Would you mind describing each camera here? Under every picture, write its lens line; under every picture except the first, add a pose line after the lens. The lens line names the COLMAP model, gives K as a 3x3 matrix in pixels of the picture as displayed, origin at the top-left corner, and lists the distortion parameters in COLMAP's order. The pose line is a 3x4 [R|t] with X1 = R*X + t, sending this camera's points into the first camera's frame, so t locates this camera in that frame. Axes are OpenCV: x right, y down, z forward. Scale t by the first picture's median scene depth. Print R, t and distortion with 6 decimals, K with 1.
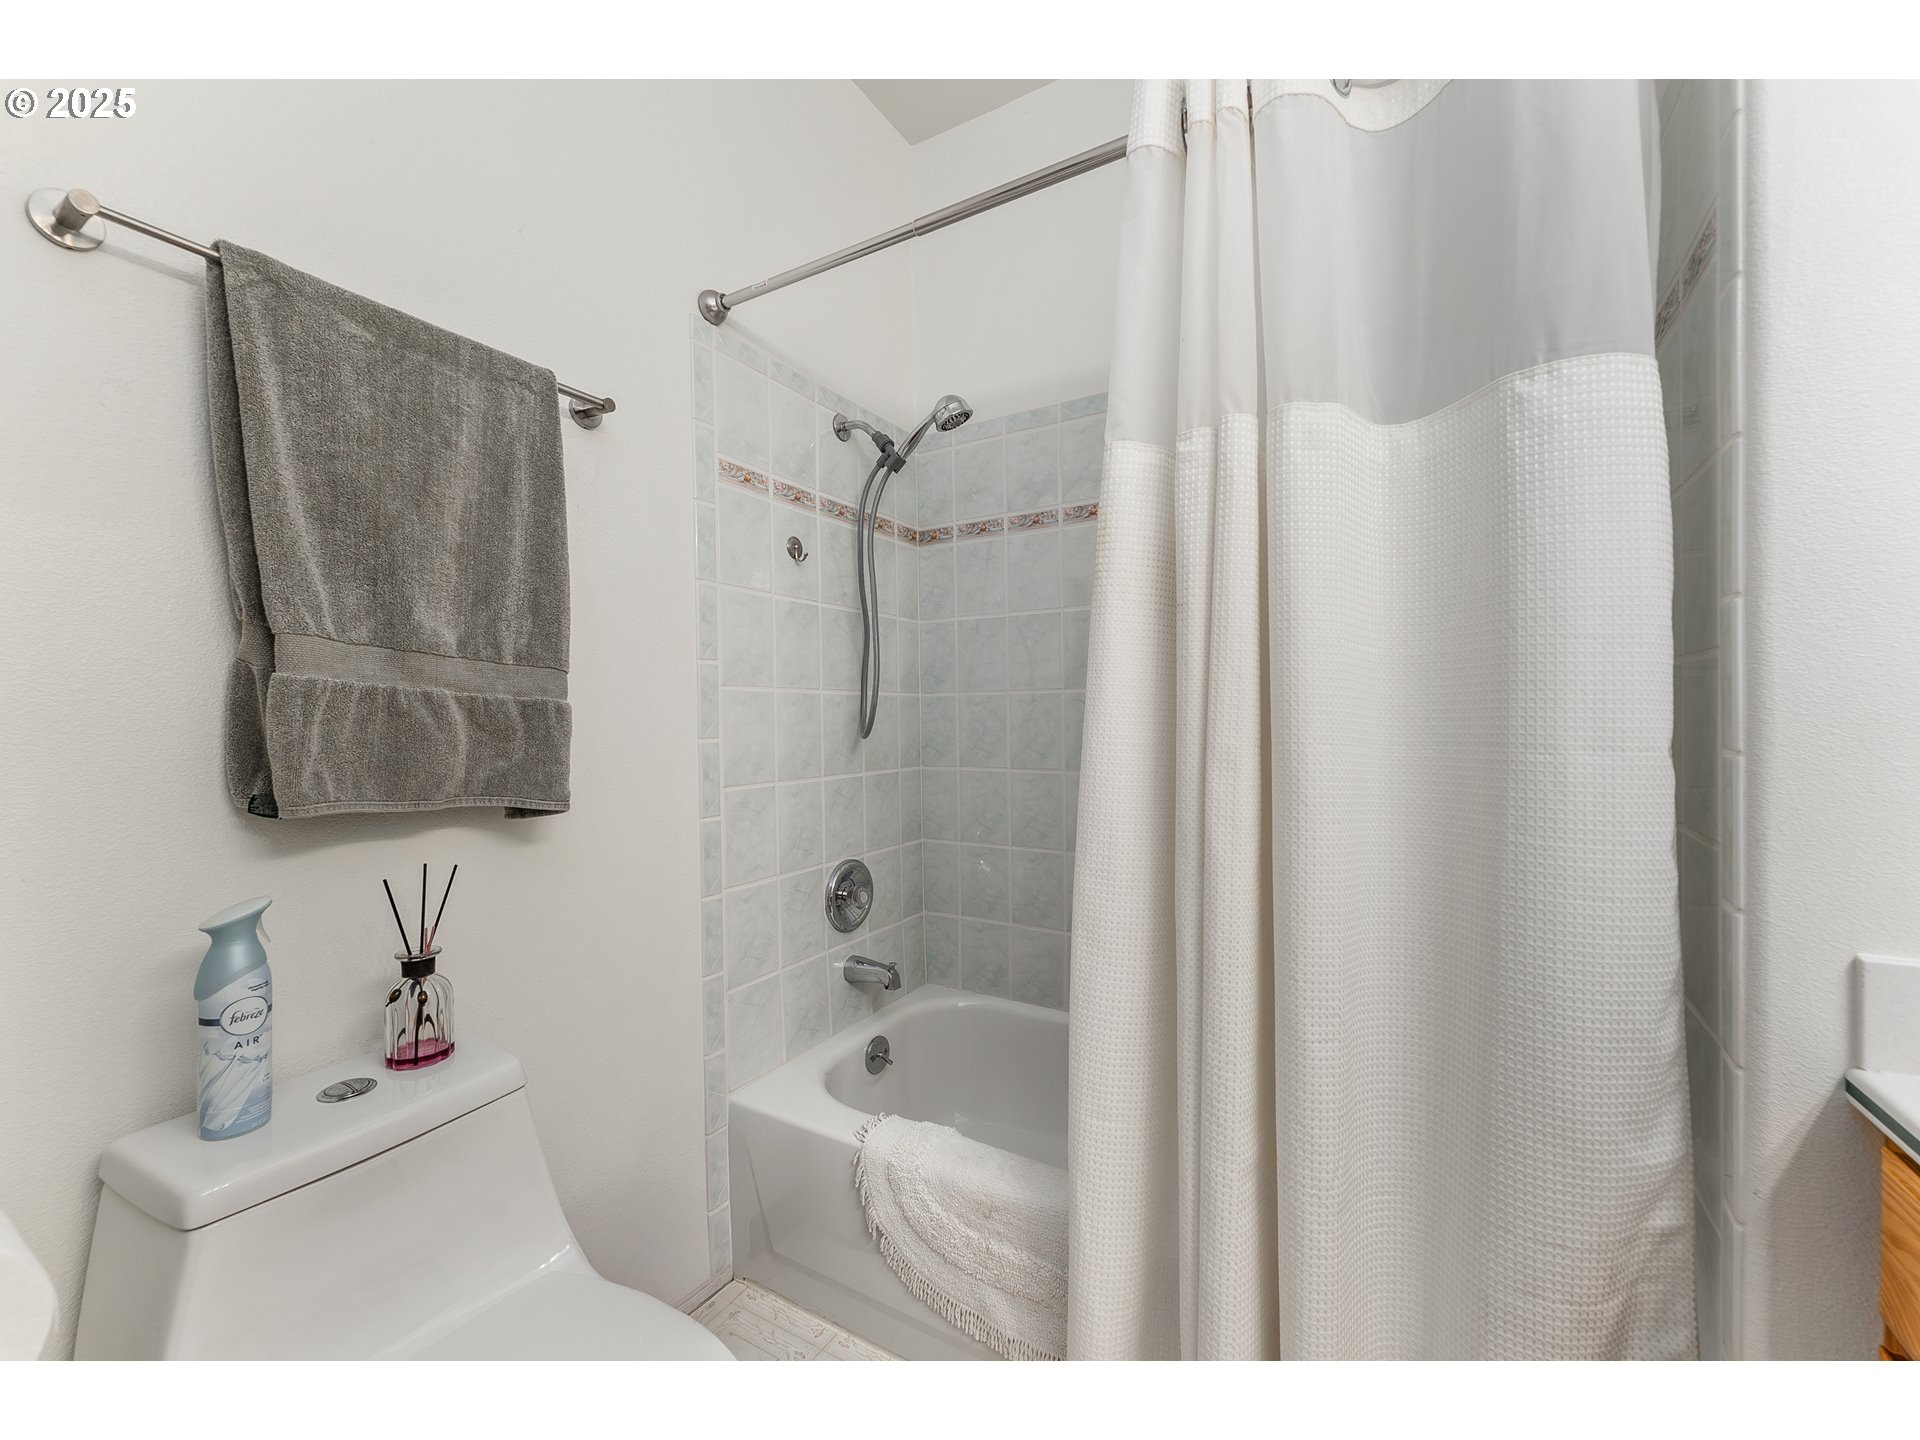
lens RADIAL K [[785.6, 0, 966.0], [0, 785.6, 731.8], [0, 0, 1]] dist [-0.002184, -0.000437]
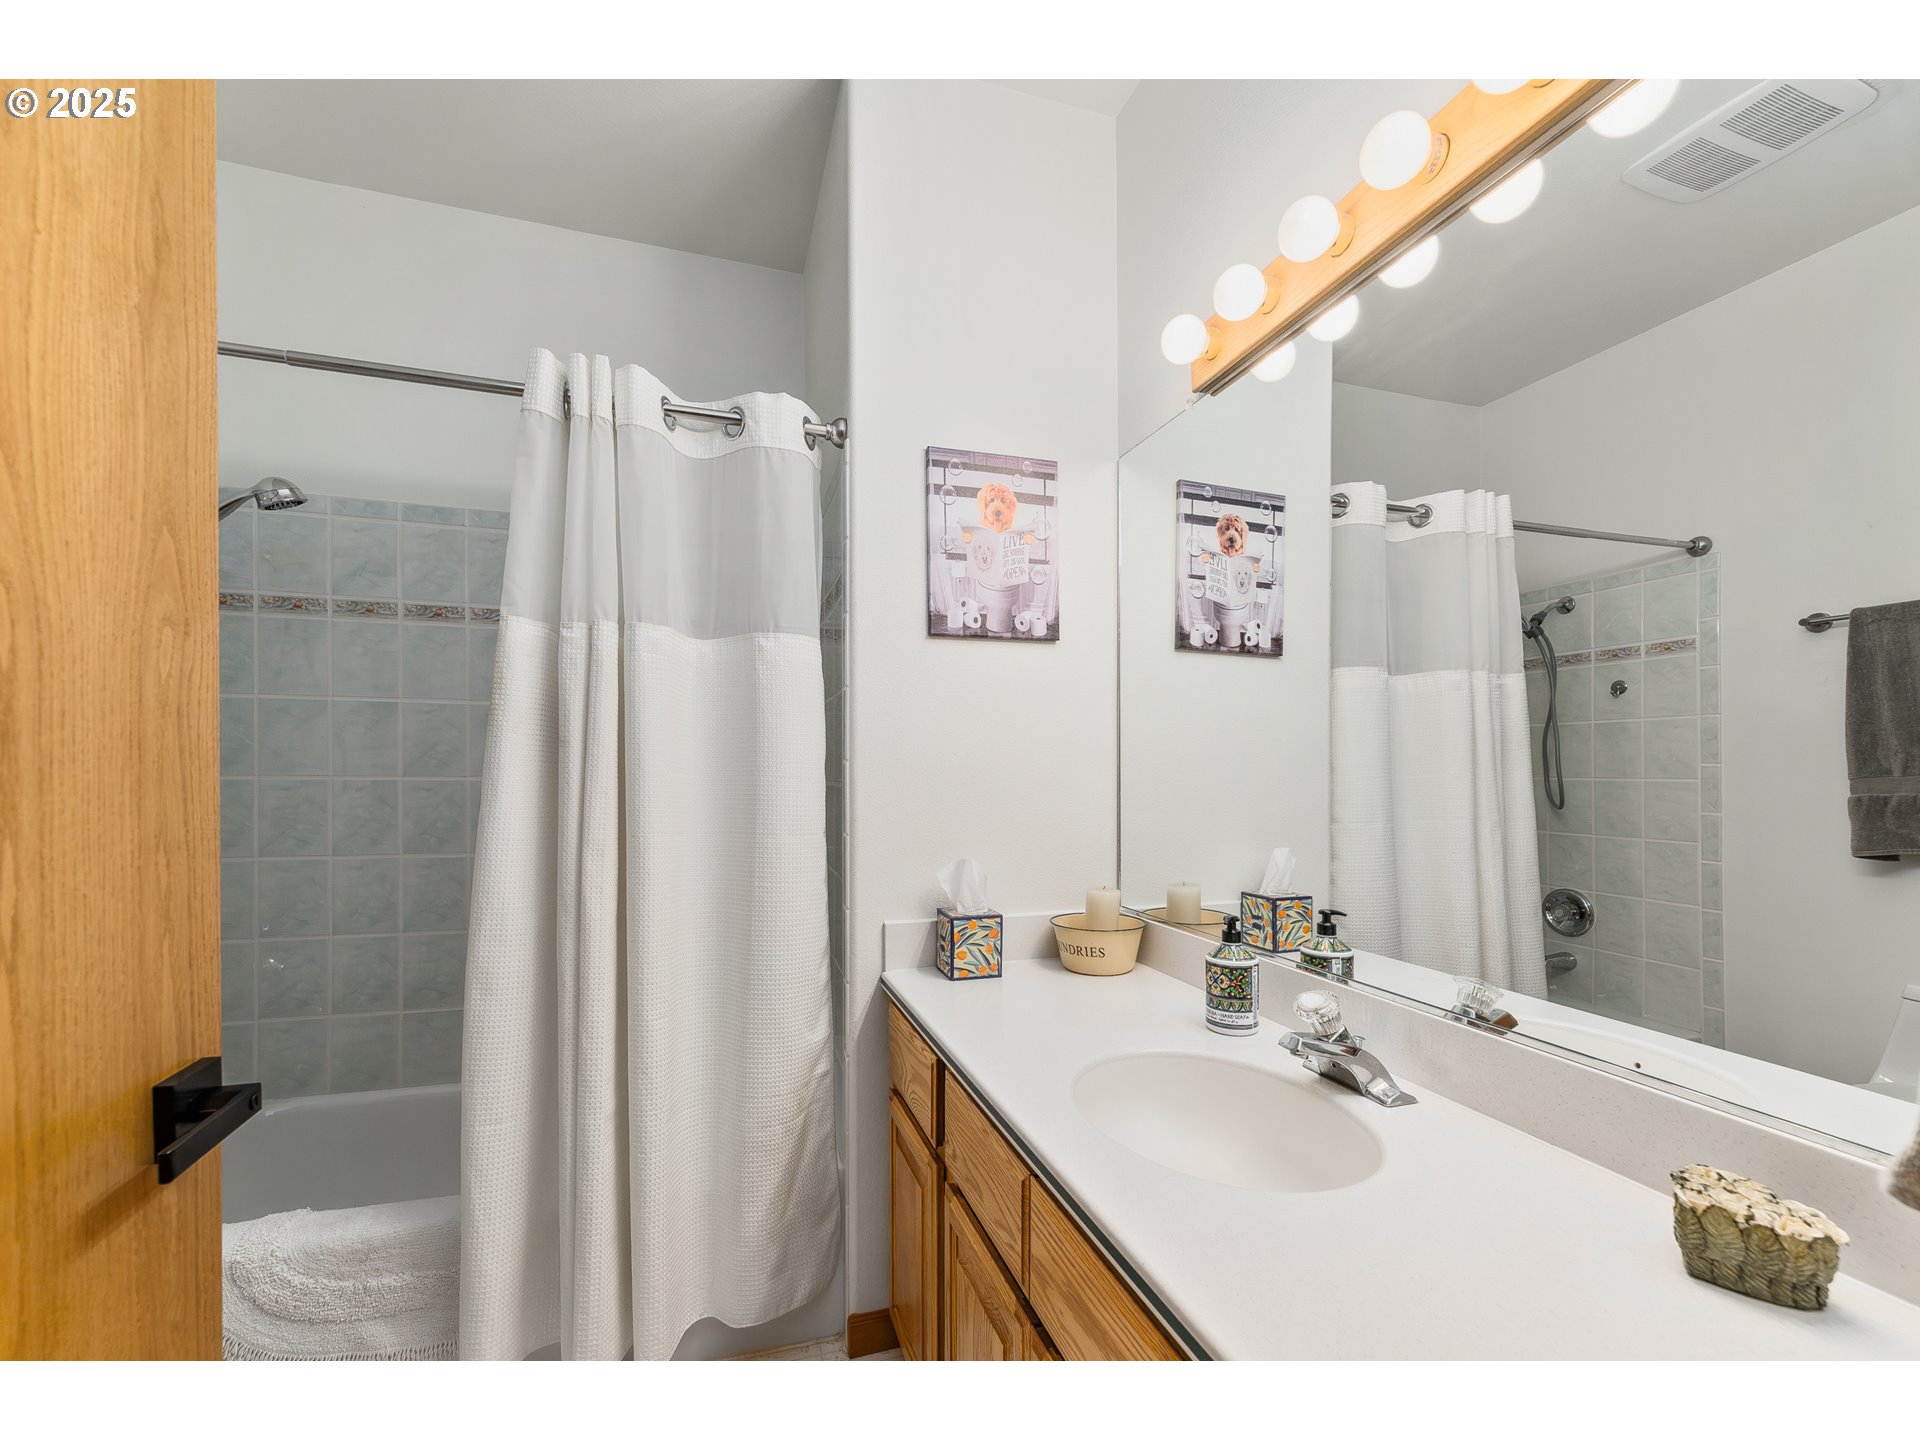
lens RADIAL K [[792.2, 0, 949.5], [0, 792.2, 763.1], [0, 0, 1]] dist [0.001278, 0.000133]
pose [[0.681735, 0.020581, 0.731309, -0.308568], [0.003897, 0.999488, -0.031761, -0.073933], [-0.731589, 0.024503, 0.681306, -0.513560]]
